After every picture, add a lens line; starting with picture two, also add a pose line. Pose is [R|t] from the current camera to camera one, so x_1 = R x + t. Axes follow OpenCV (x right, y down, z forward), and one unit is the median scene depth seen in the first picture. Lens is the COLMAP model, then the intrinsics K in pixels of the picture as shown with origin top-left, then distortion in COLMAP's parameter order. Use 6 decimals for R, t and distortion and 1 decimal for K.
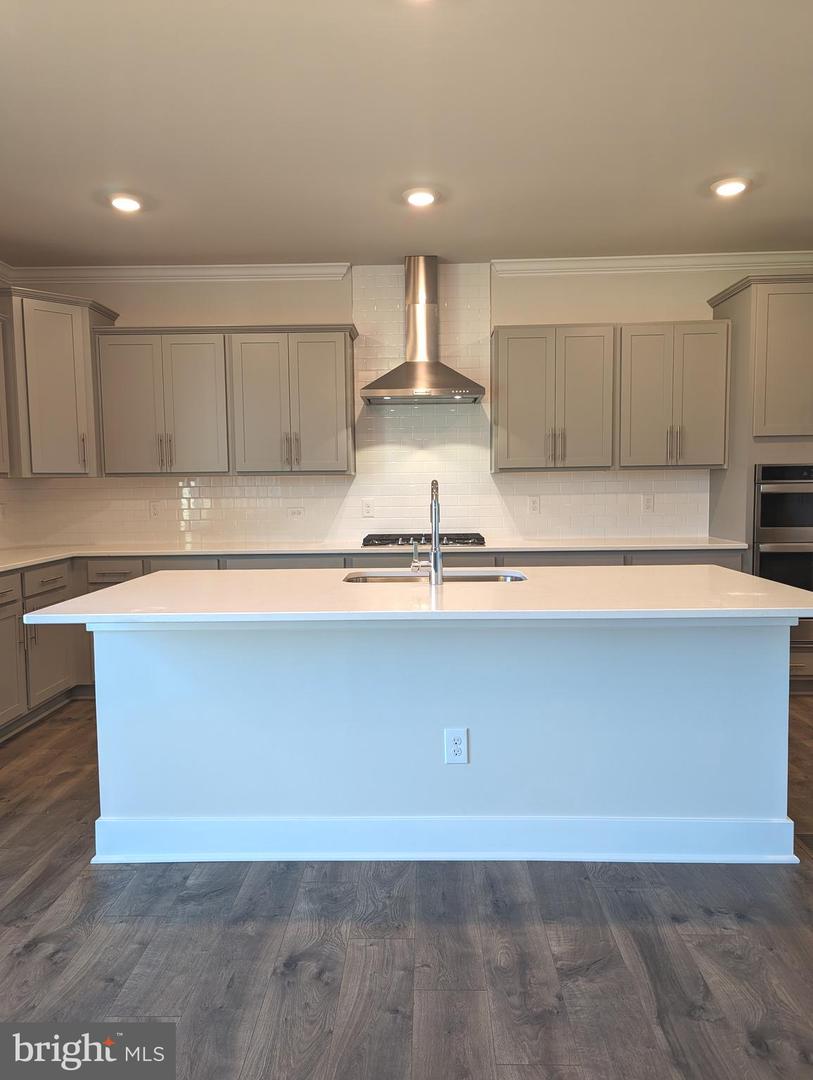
lens RADIAL K [[748.8, 0, 406.6], [0, 748.8, 534.7], [0, 0, 1]] dist [0.027959, -0.030963]
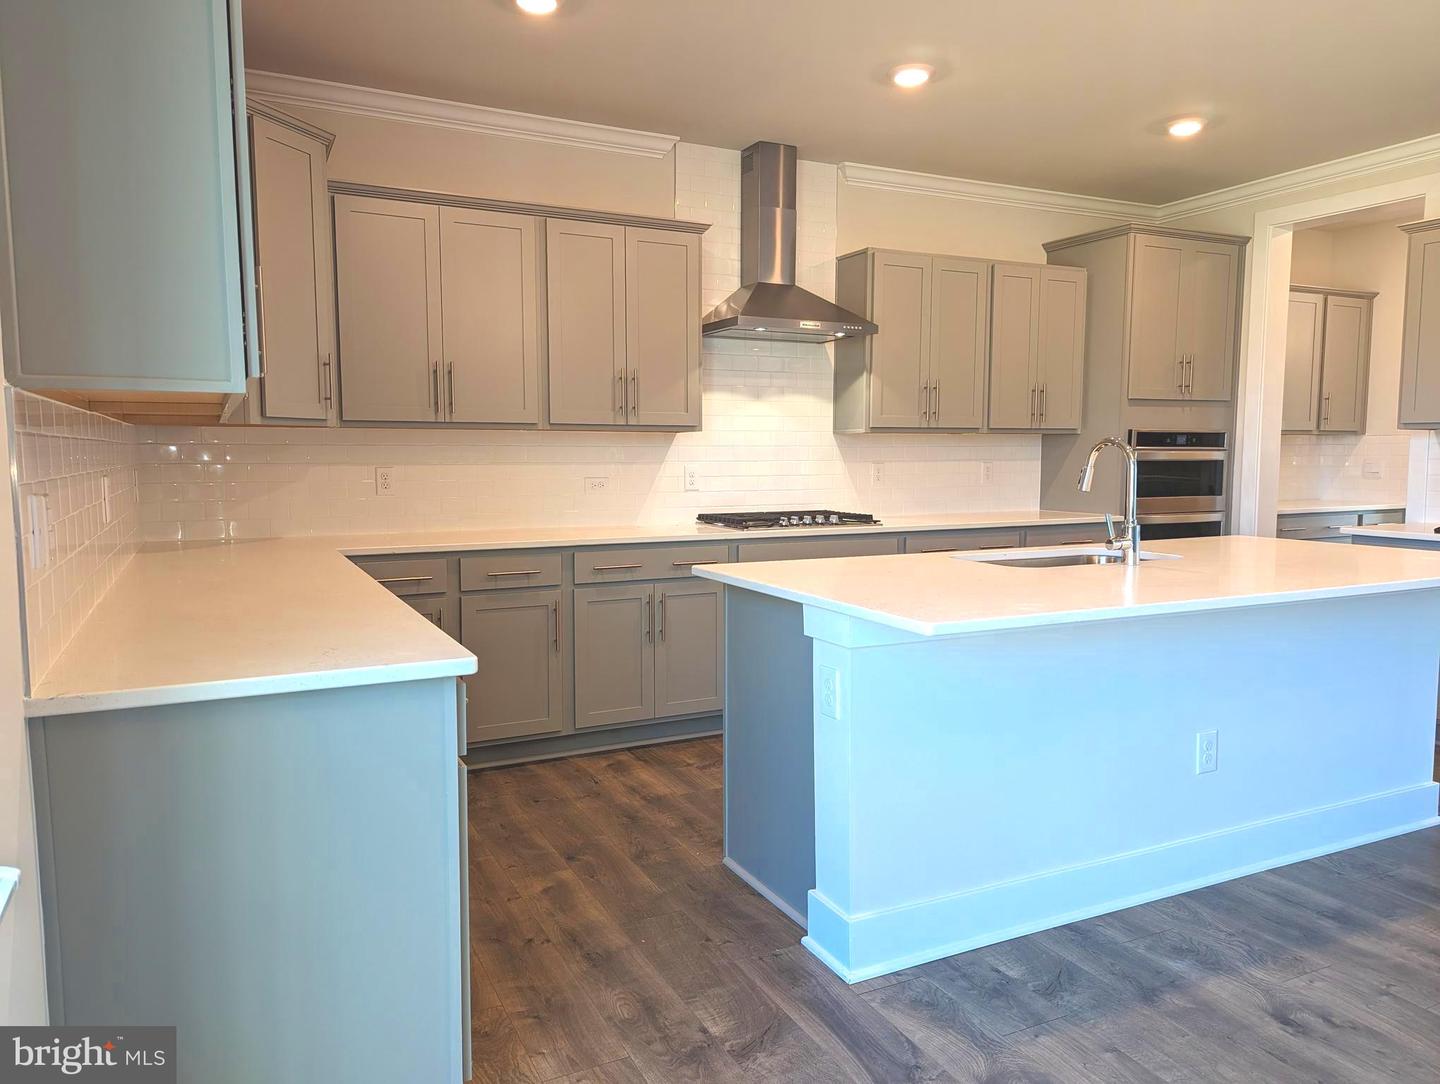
lens RADIAL K [[998.4, 0, 721.2], [0, 998.4, 526.4], [0, 0, 1]] dist [0.027959, -0.030963]
pose [[0.894327, -0.021277, 0.446908, -0.496254], [0.020749, 0.999766, 0.006077, 0.006454], [-0.446933, 0.003838, 0.894559, 0.126603]]
